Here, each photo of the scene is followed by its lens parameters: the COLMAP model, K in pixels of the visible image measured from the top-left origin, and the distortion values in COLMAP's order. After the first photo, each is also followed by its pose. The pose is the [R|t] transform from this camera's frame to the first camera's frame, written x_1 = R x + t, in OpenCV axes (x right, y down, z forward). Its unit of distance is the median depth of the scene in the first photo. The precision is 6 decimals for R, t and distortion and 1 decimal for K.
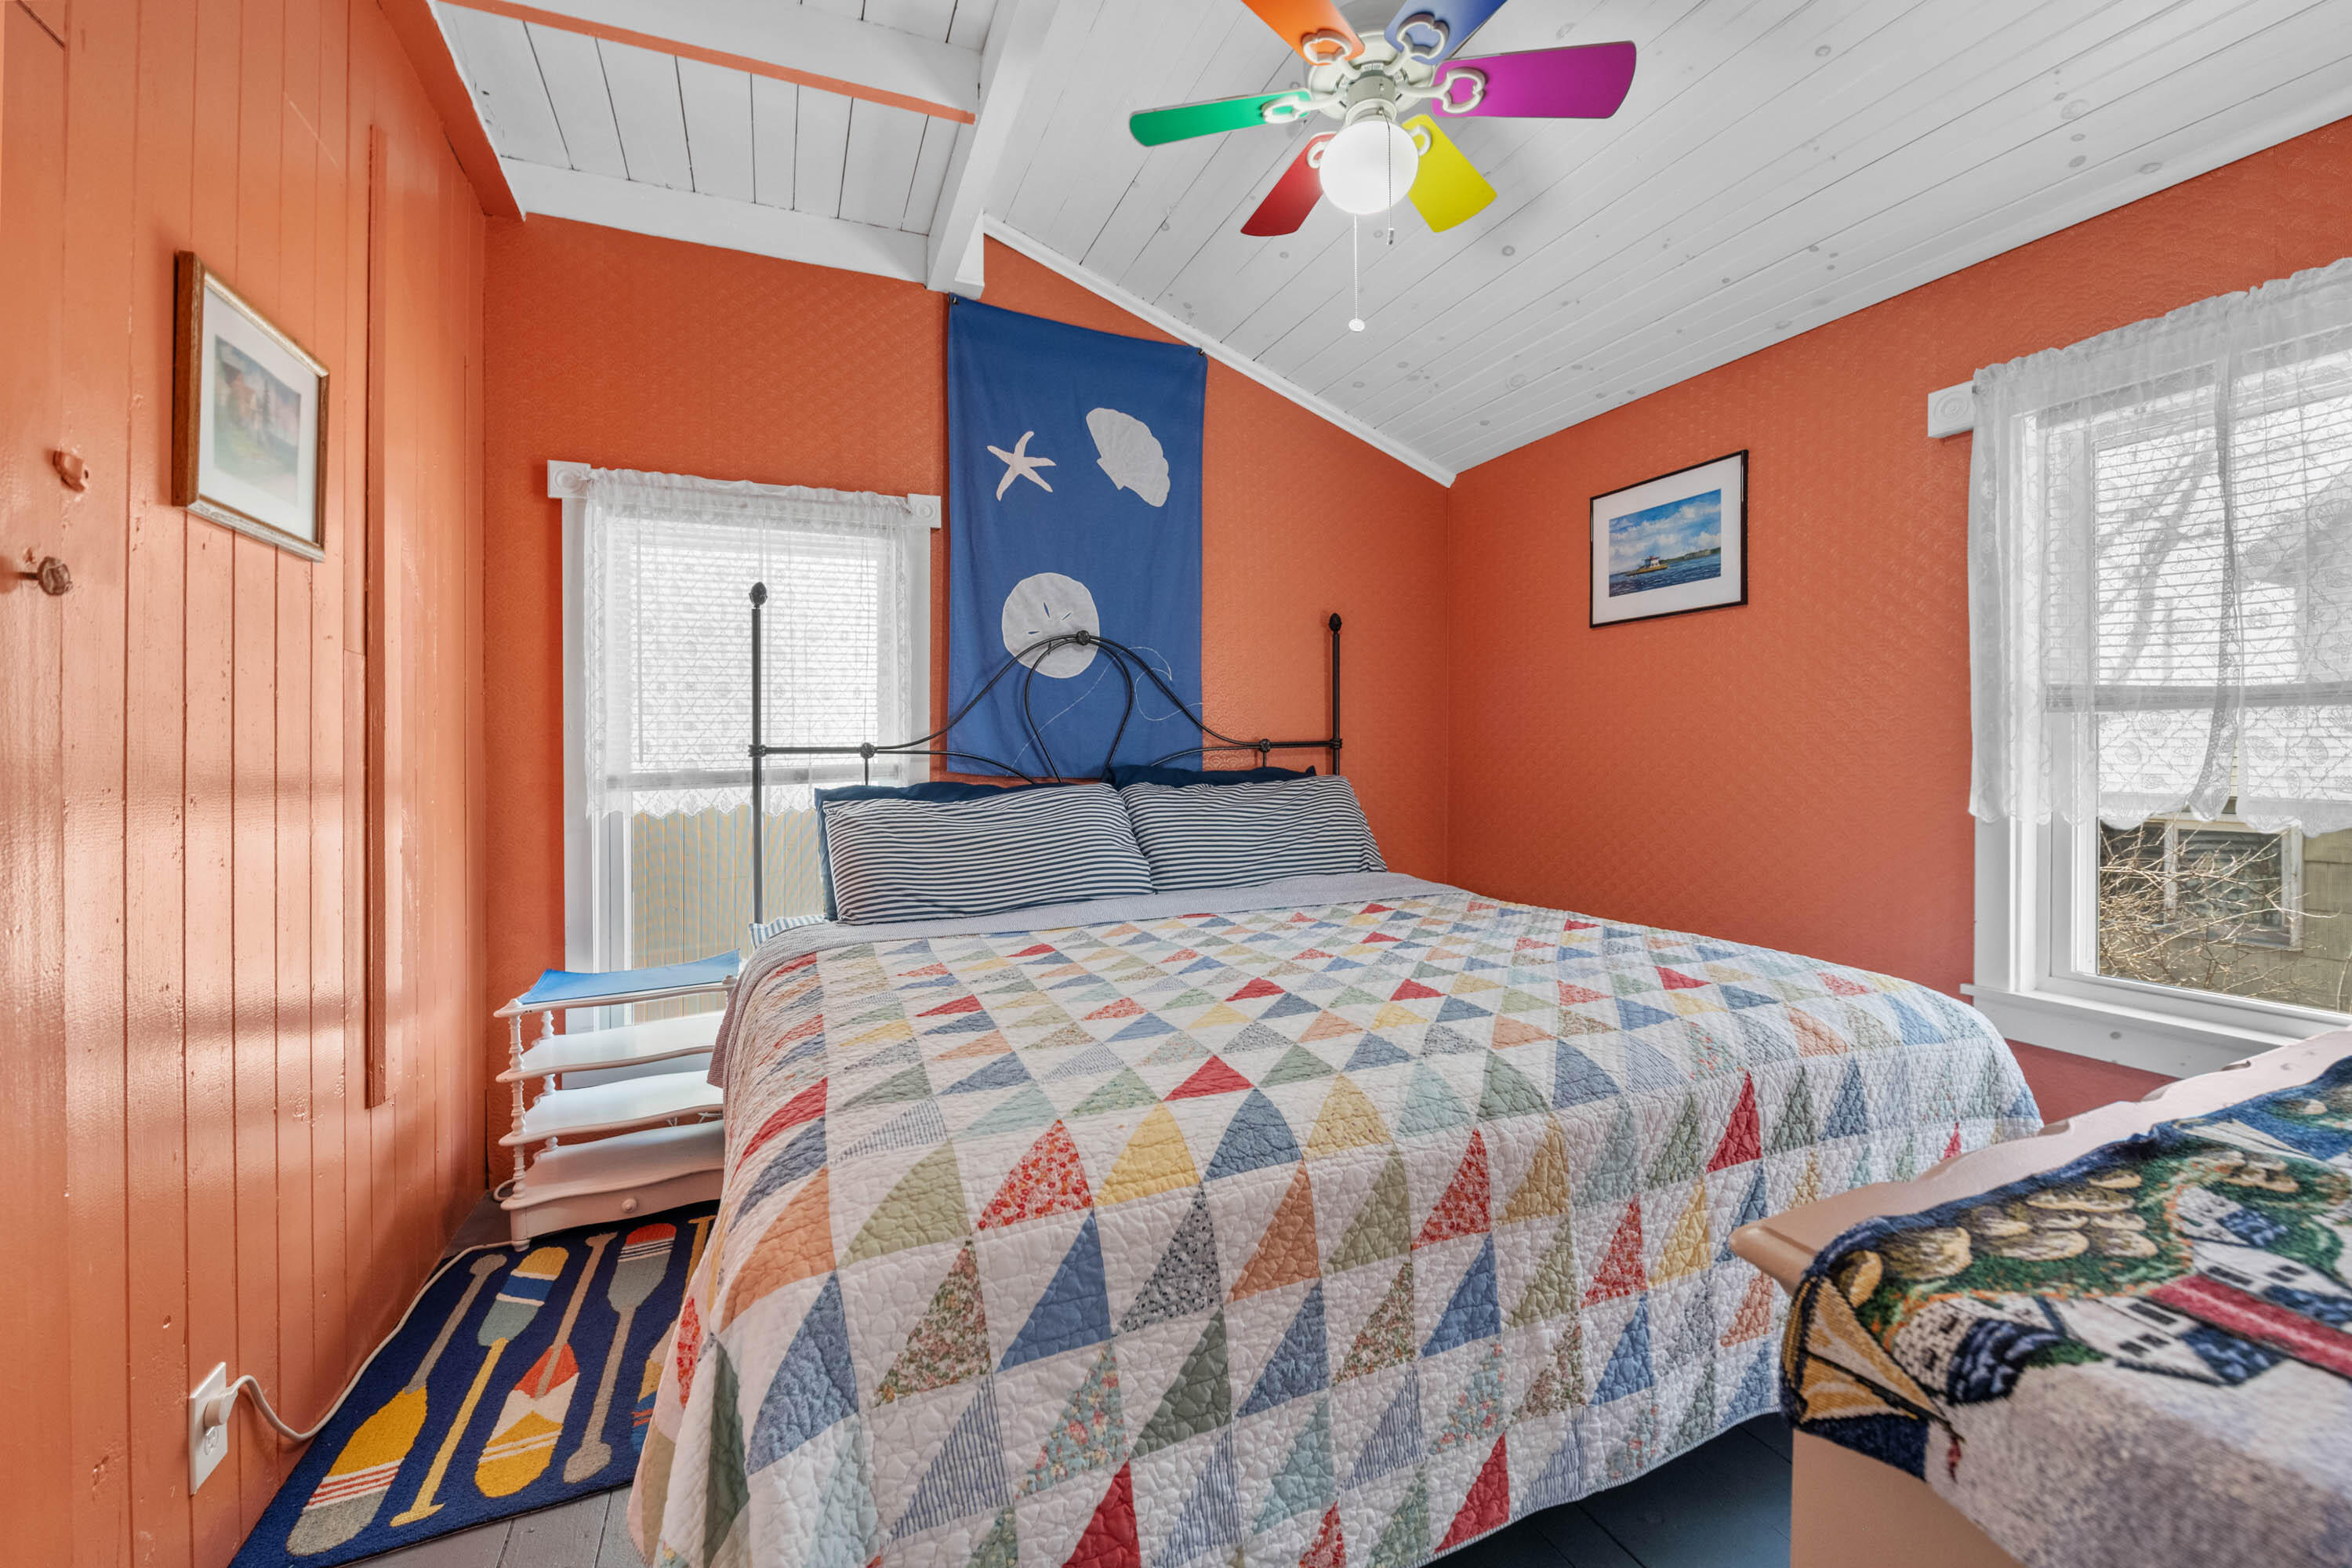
lens RADIAL K [[916.4, 0, 1172.0], [0, 916.4, 752.0], [0, 0, 1]] dist [-0.000350, -0.000175]
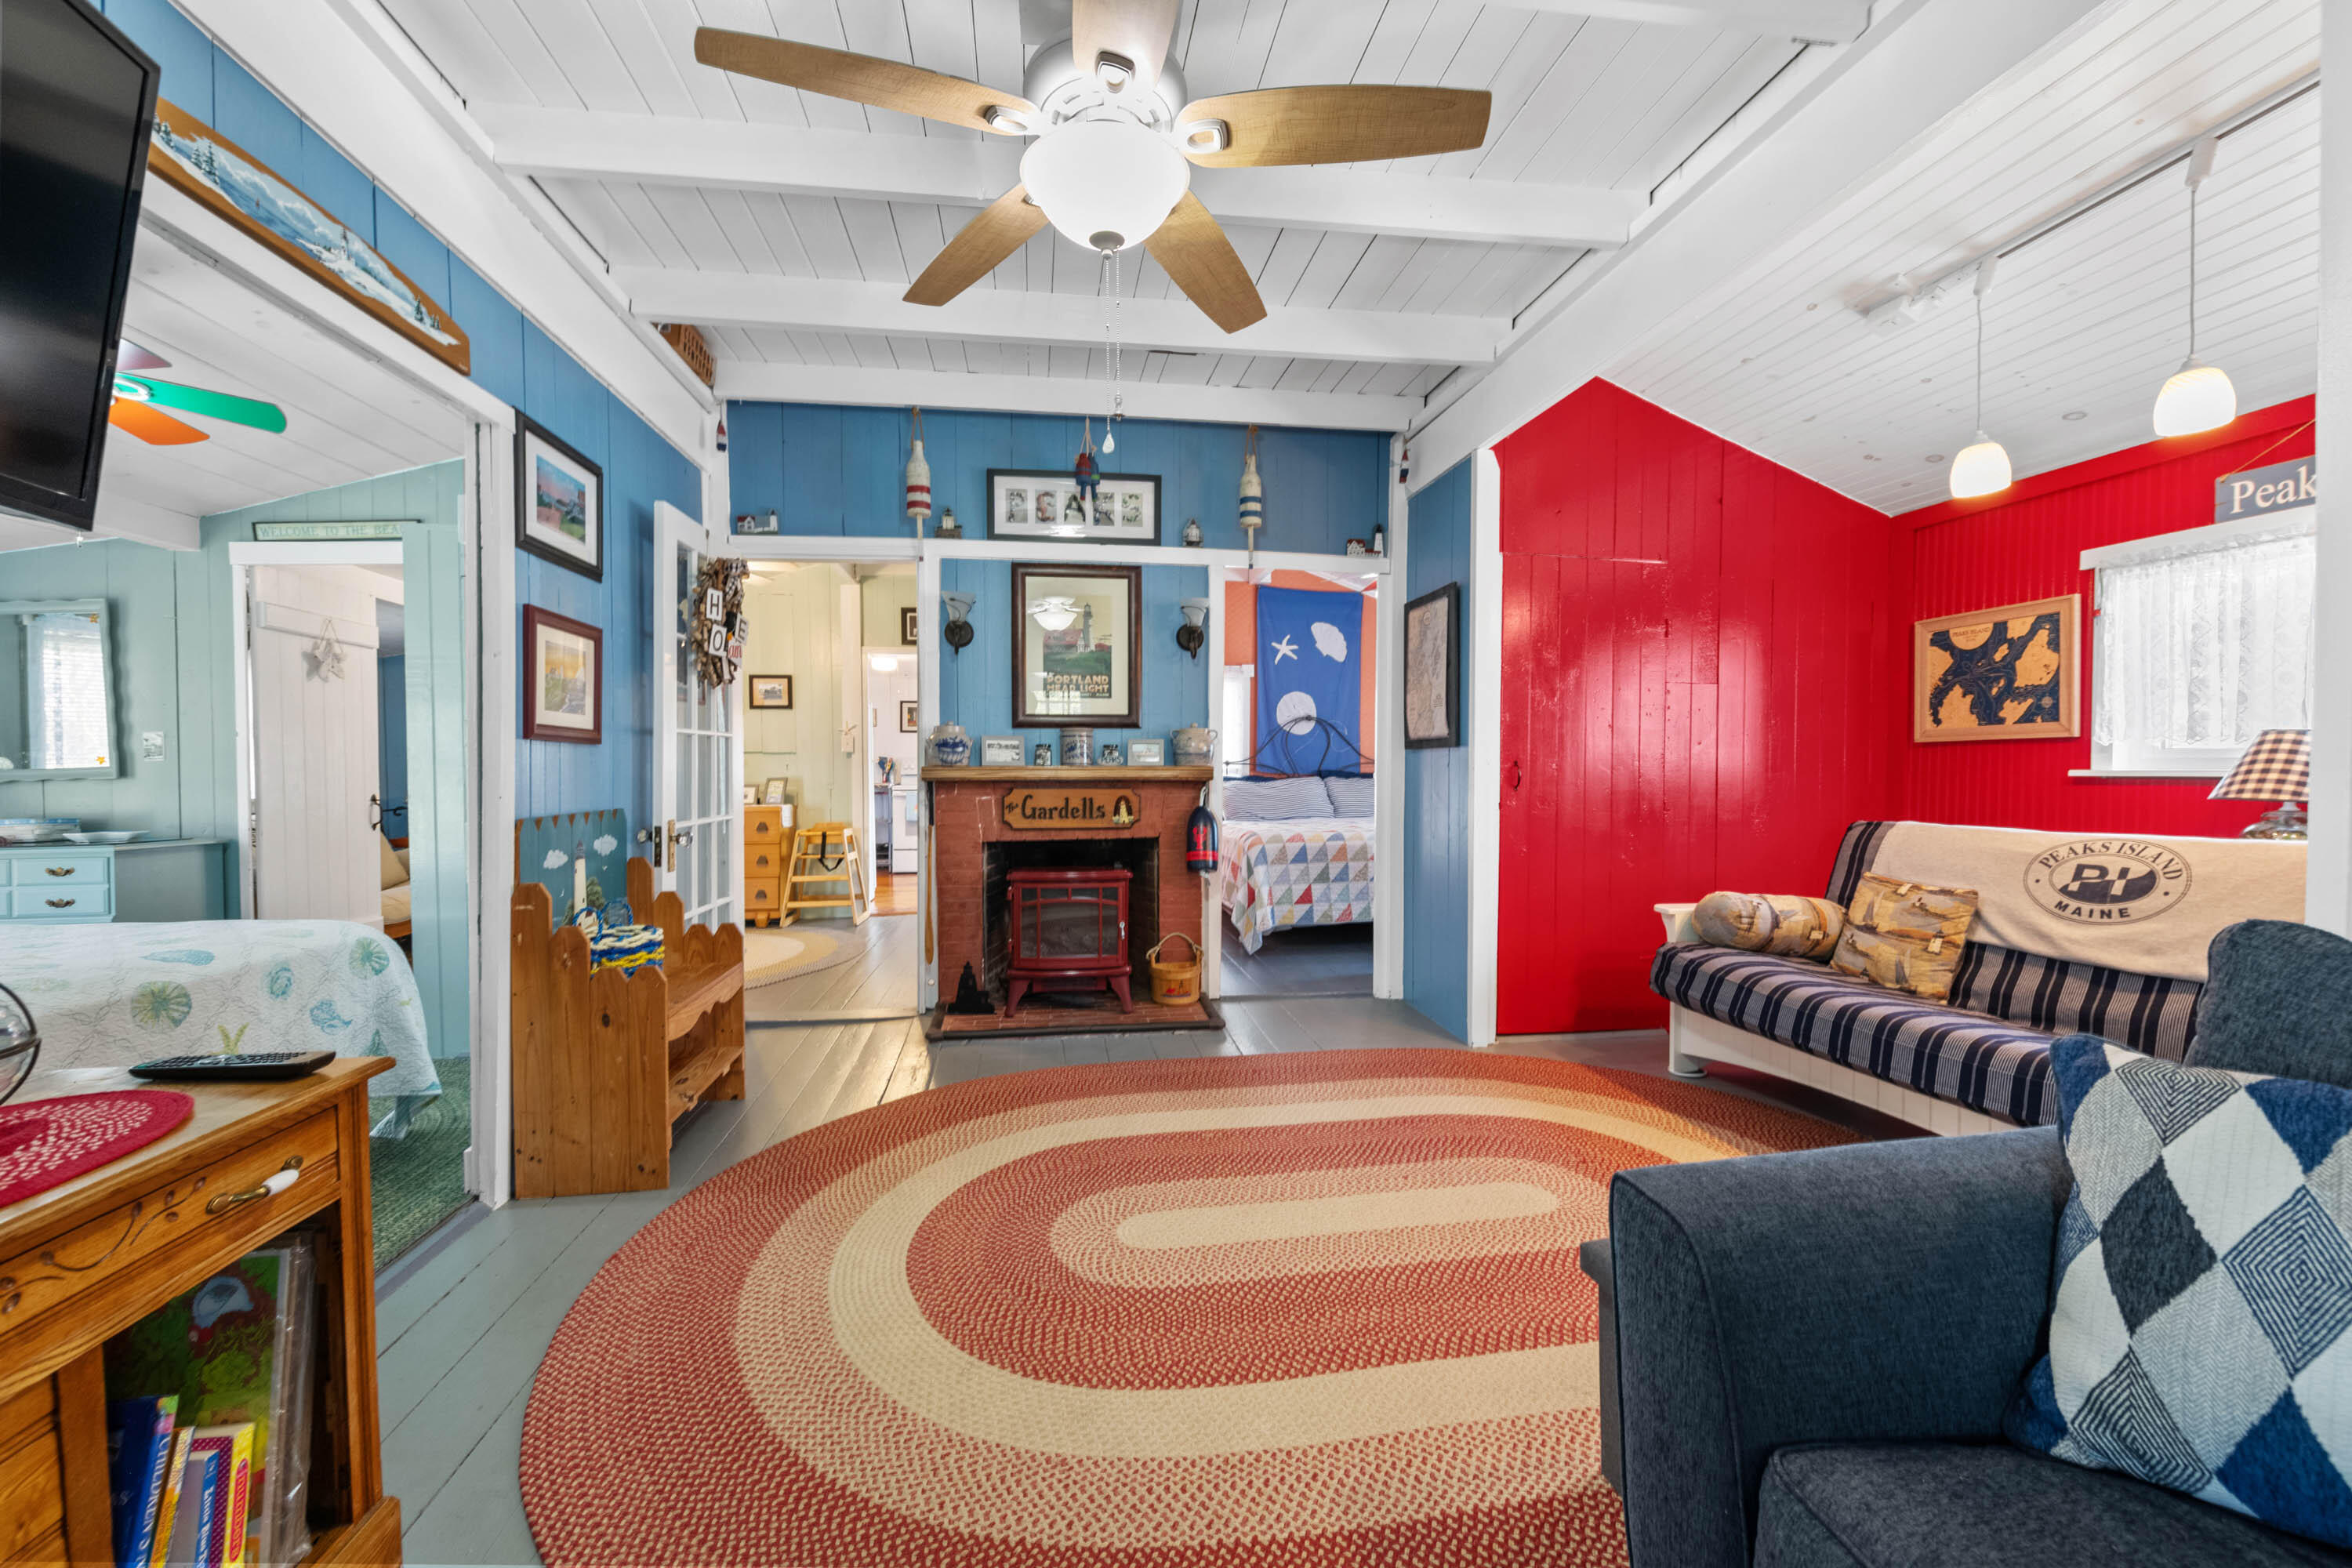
lens RADIAL K [[916.4, 0, 1172.0], [0, 916.4, 752.0], [0, 0, 1]] dist [-0.000350, -0.000175]
pose [[0.966715, 0.005465, -0.255797, 0.184688], [-0.009670, 0.999838, -0.015182, 0.007962], [0.255673, 0.017151, 0.966611, -1.539860]]
